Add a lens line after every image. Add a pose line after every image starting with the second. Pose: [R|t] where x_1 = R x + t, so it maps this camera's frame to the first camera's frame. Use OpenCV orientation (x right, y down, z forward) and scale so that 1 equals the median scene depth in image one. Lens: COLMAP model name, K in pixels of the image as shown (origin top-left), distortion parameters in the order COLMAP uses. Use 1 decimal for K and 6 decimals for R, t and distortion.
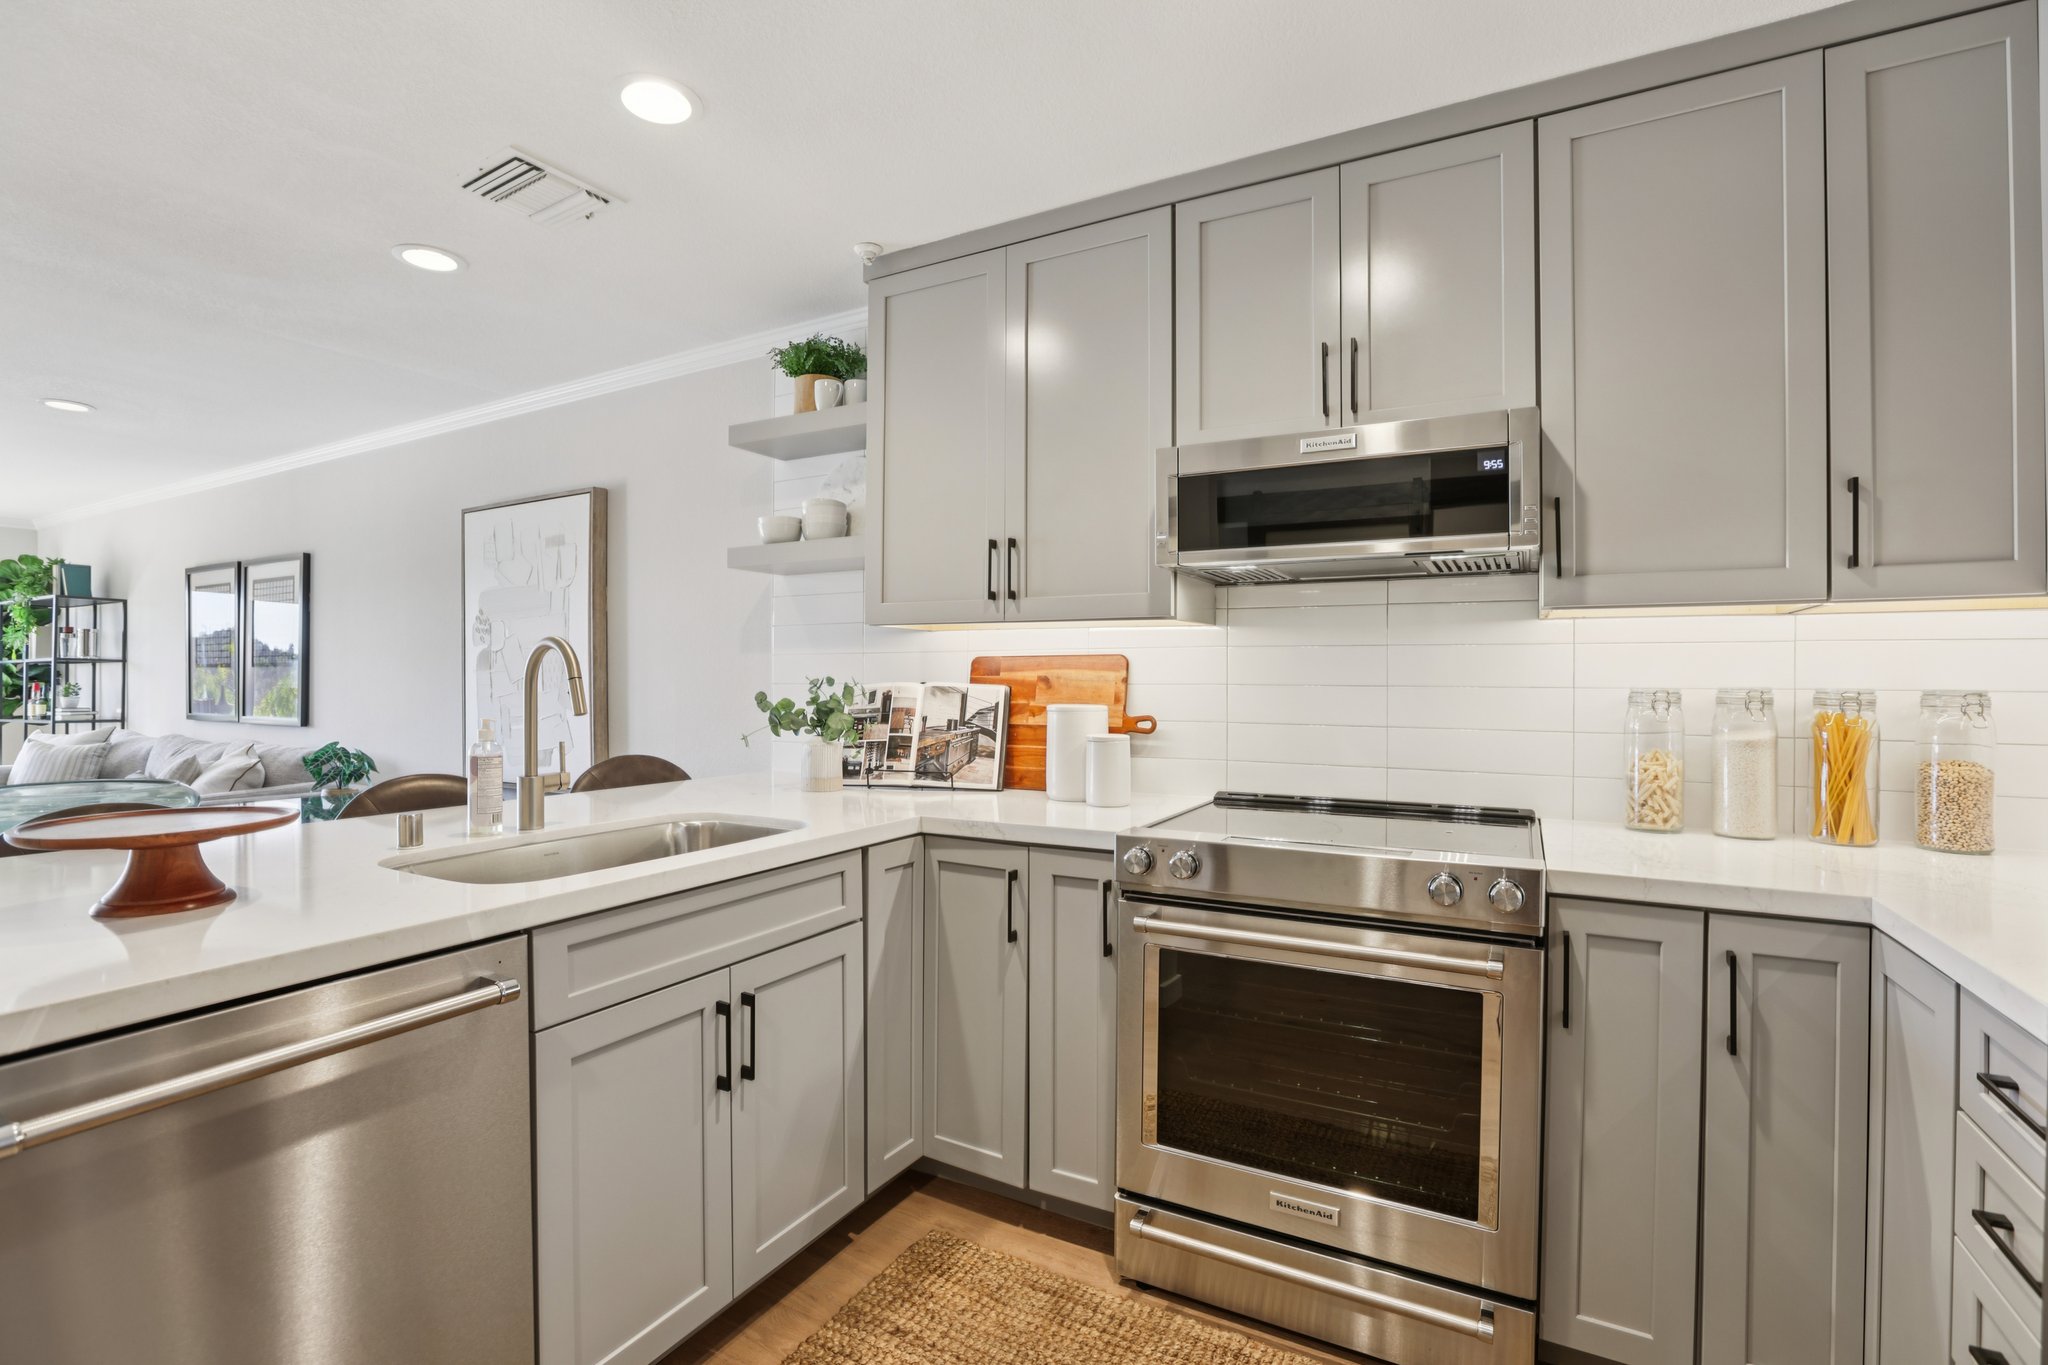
lens RADIAL K [[951.3, 0, 1022.3], [0, 951.3, 678.6], [0, 0, 1]] dist [-0.005118, 0.005185]
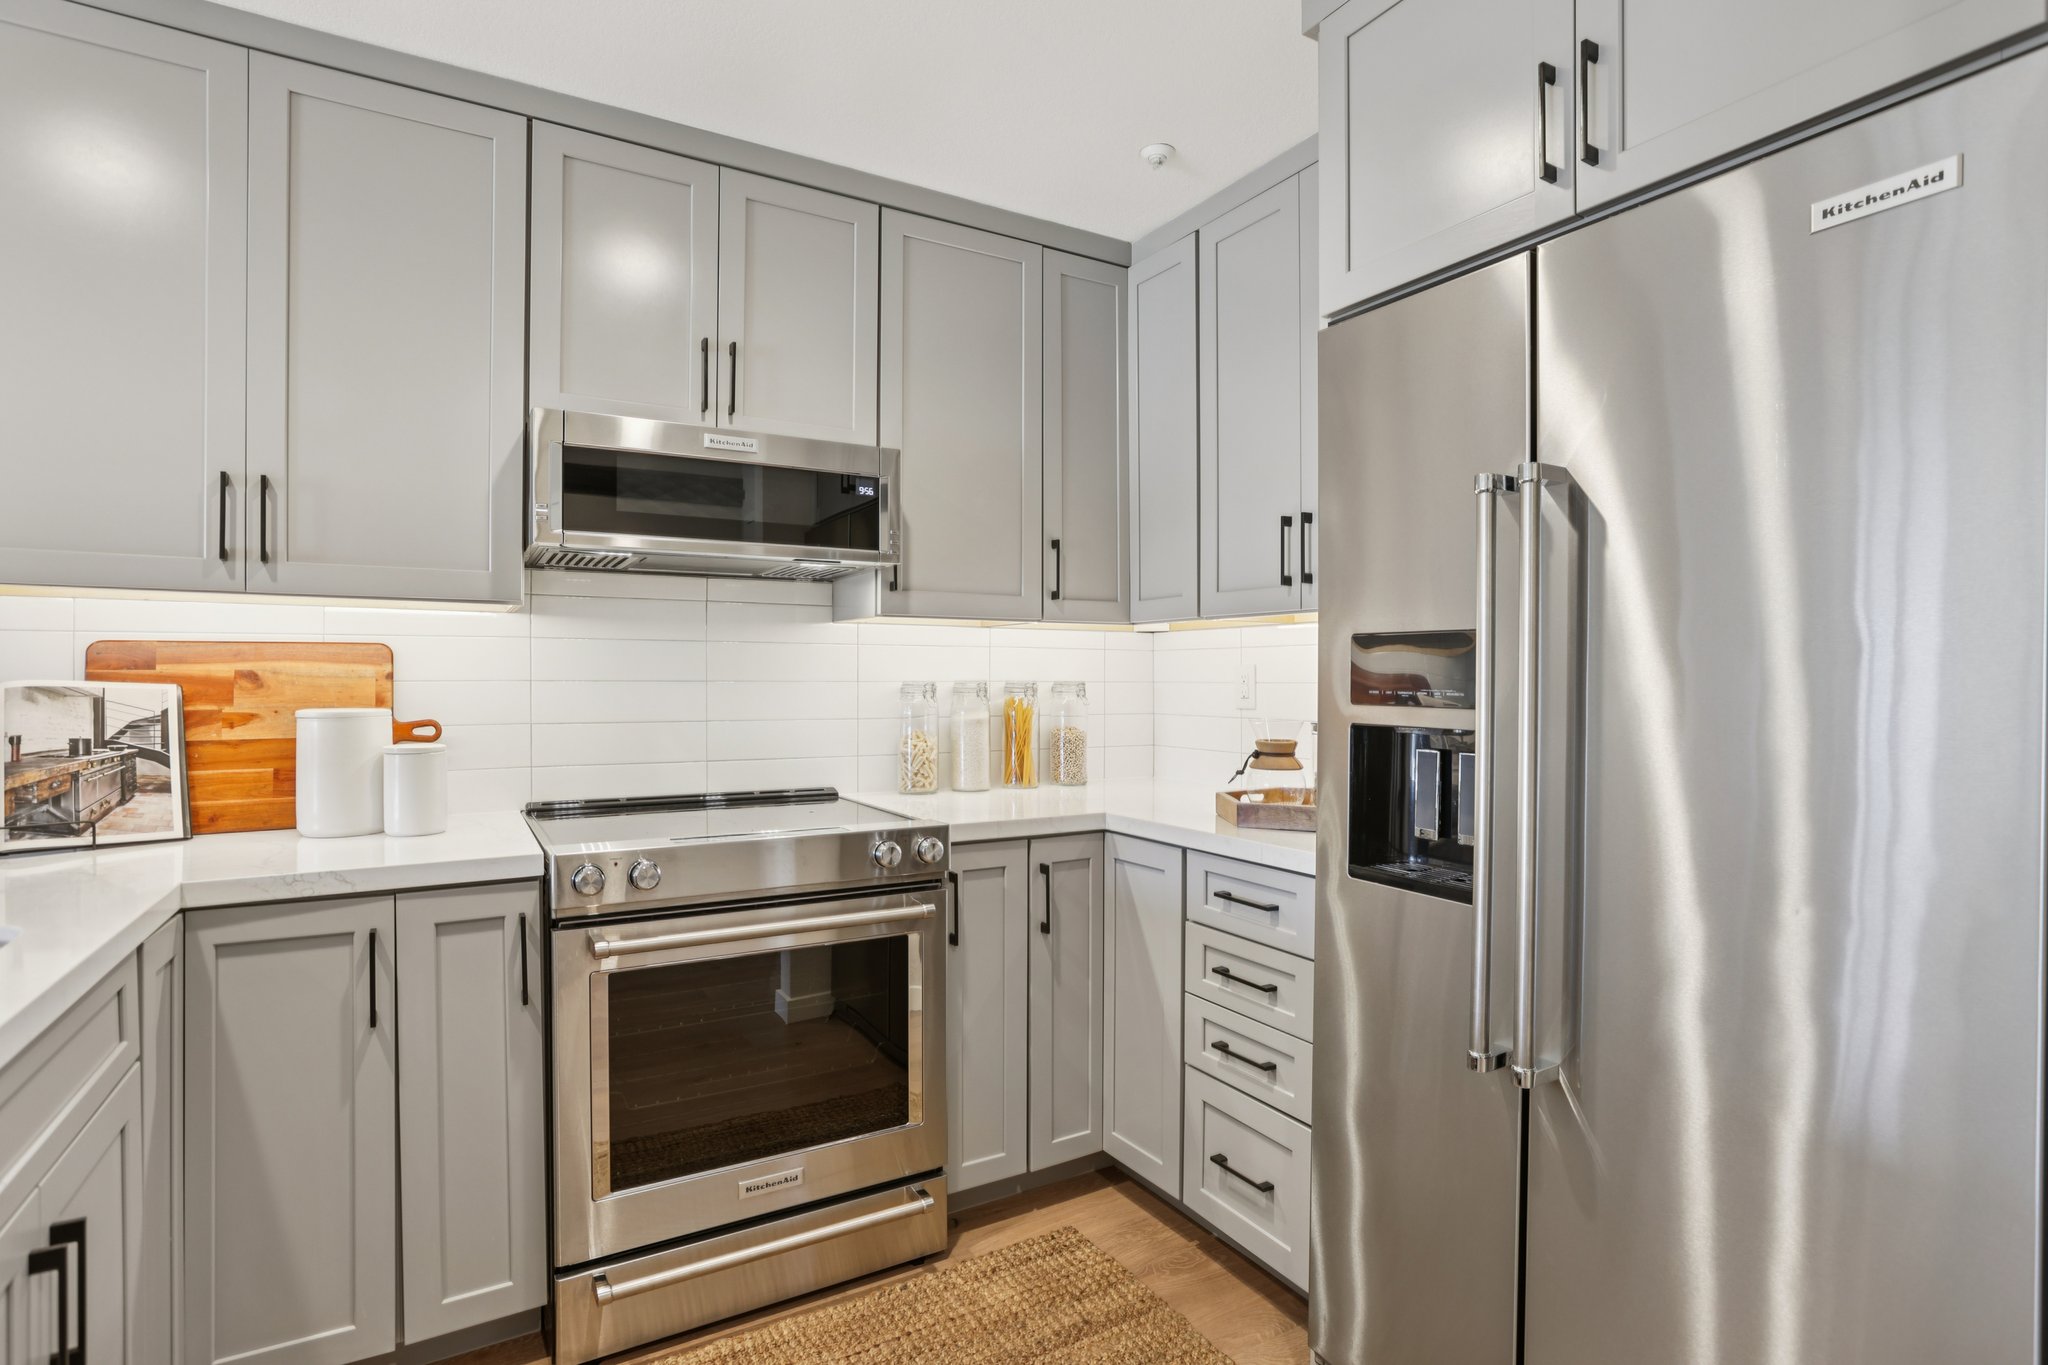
lens RADIAL K [[1030.6, 0, 1015.8], [0, 1030.6, 682.0], [0, 0, 1]] dist [0.014702, 0.003132]
pose [[0.543527, -0.005839, 0.839371, -0.414570], [0.000636, 0.999978, 0.006545, 0.001701], [-0.839391, -0.003023, 0.543519, 0.132333]]
